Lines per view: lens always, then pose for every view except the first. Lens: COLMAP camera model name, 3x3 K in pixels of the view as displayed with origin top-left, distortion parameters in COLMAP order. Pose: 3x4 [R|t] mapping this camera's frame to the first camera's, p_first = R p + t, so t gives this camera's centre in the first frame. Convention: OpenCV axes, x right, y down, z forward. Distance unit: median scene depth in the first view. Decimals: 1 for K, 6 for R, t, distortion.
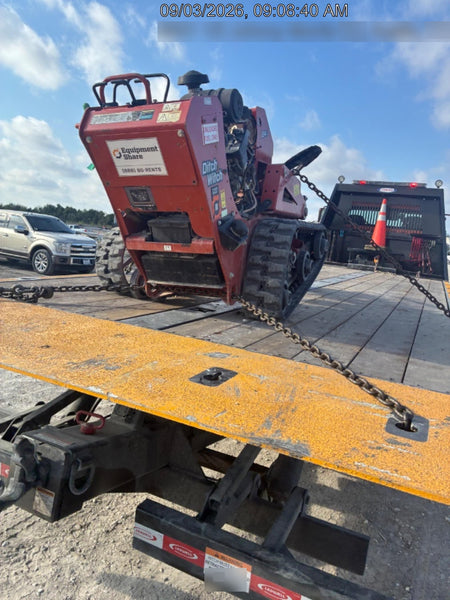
lens RADIAL K [[465.3, 0, 221.8], [0, 465.3, 301.5], [0, 0, 1]] dist [0.052643, -0.038869]
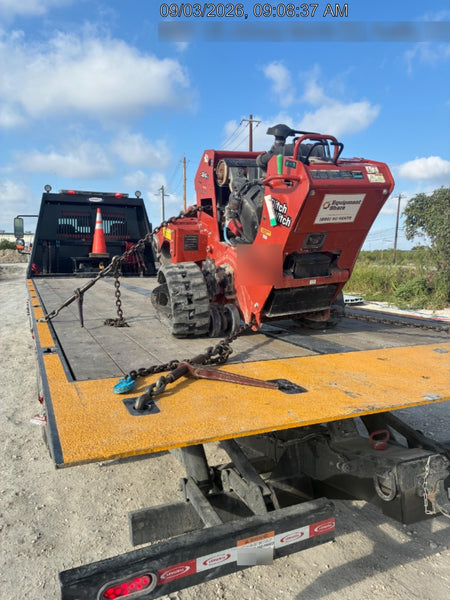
lens RADIAL K [[465.3, 0, 226.5], [0, 465.3, 298.1], [0, 0, 1]] dist [0.052643, -0.038869]
pose [[0.642402, -0.174274, 0.746290, -0.289355], [0.175276, 0.981401, 0.078301, -0.052664], [-0.746055, 0.080506, 0.661000, 0.105882]]
